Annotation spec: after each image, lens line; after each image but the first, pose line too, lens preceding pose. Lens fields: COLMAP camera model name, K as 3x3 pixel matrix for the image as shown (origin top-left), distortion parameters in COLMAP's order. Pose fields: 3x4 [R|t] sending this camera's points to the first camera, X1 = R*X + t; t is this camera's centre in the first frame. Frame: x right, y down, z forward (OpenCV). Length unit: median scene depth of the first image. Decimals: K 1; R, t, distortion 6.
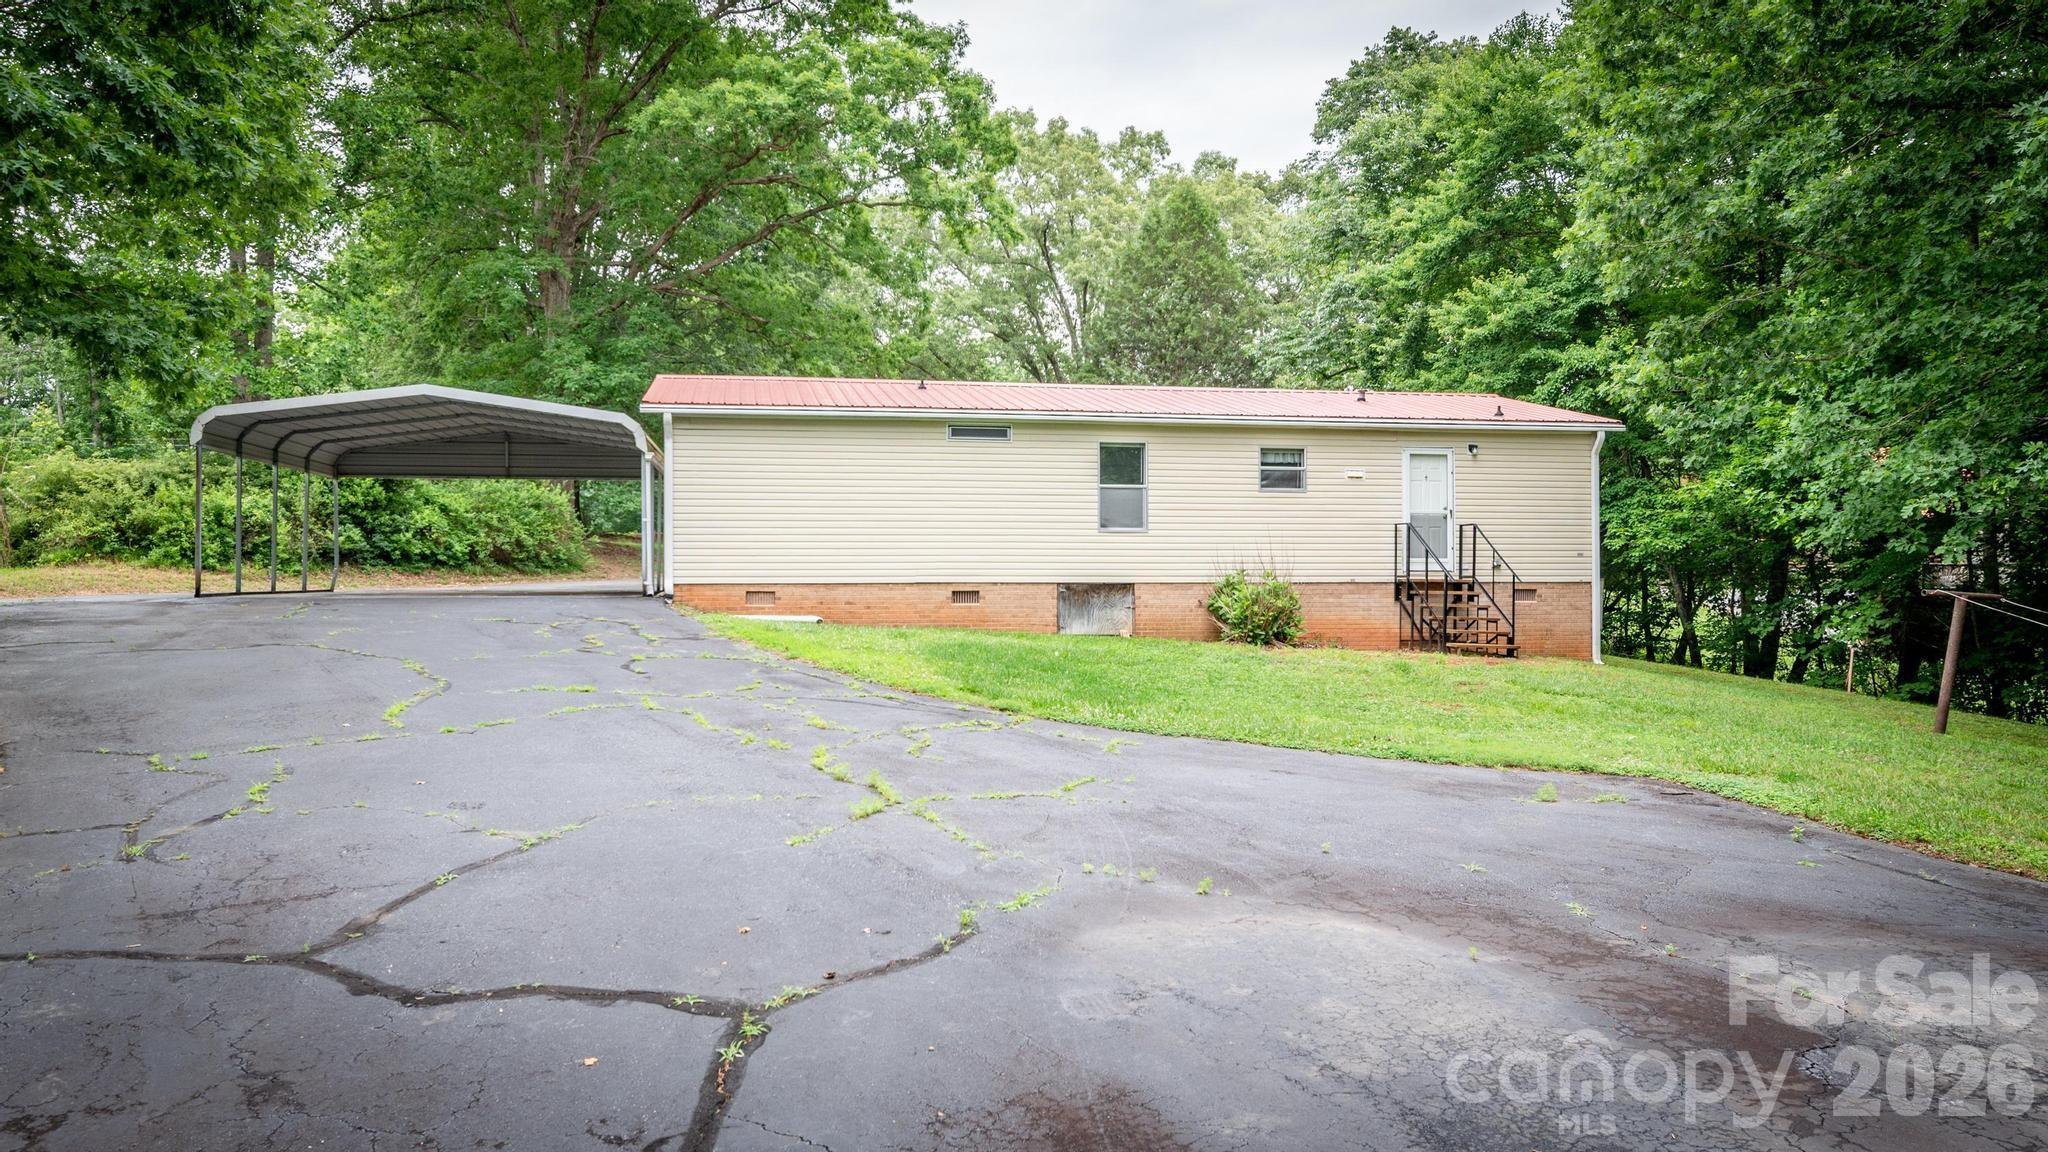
lens RADIAL K [[1260.2, 0, 1022.5], [0, 1260.2, 574.8], [0, 0, 1]] dist [0.003588, 0.000021]
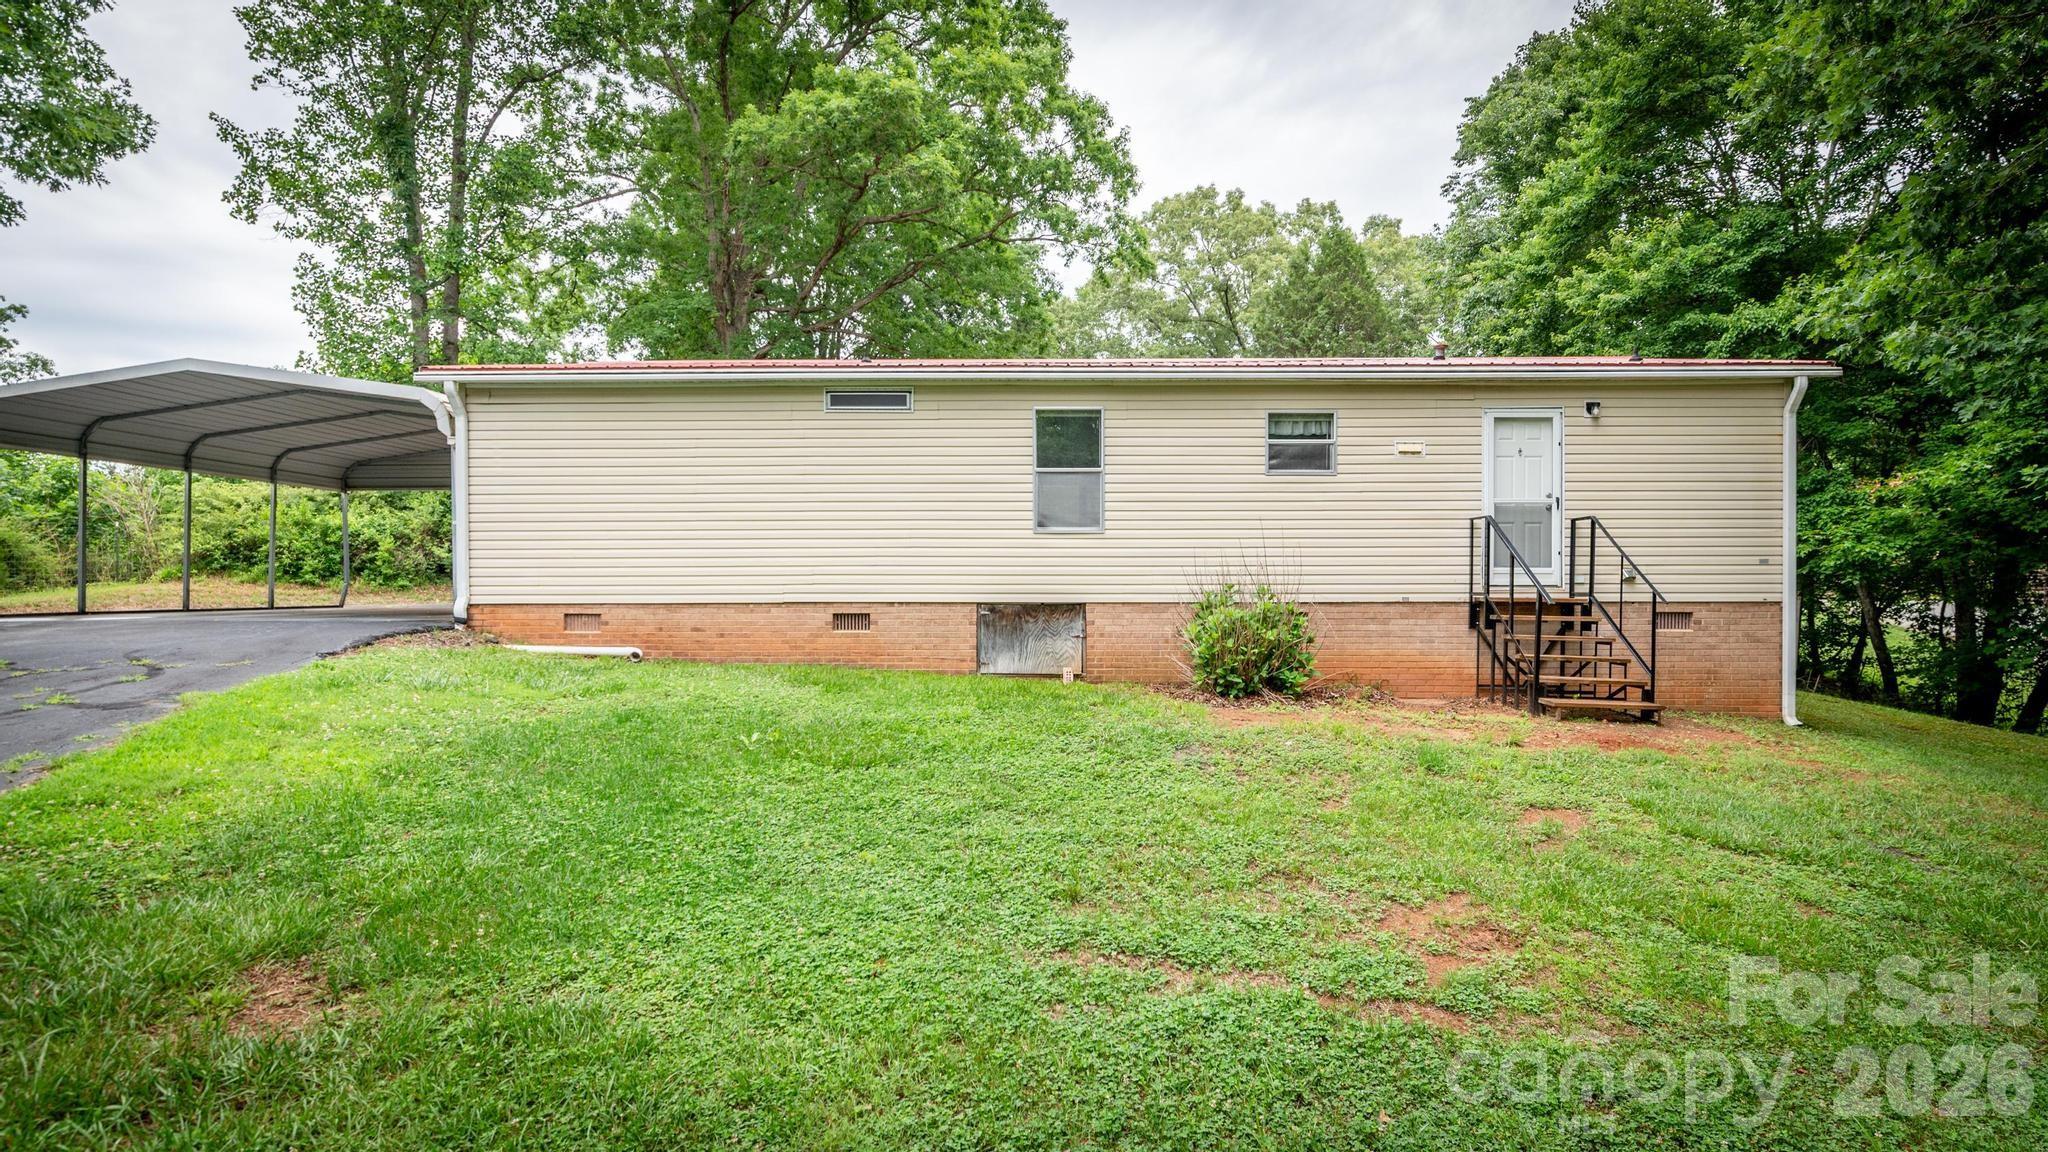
lens RADIAL K [[1037.8, 0, 1026.9], [0, 1037.8, 604.8], [0, 0, 1]] dist [0.002545, 0.002026]
pose [[0.983914, 0.002369, -0.178627, 0.155100], [0.000779, 0.999846, 0.017555, -0.002919], [0.178641, -0.017411, 0.983760, 0.385806]]
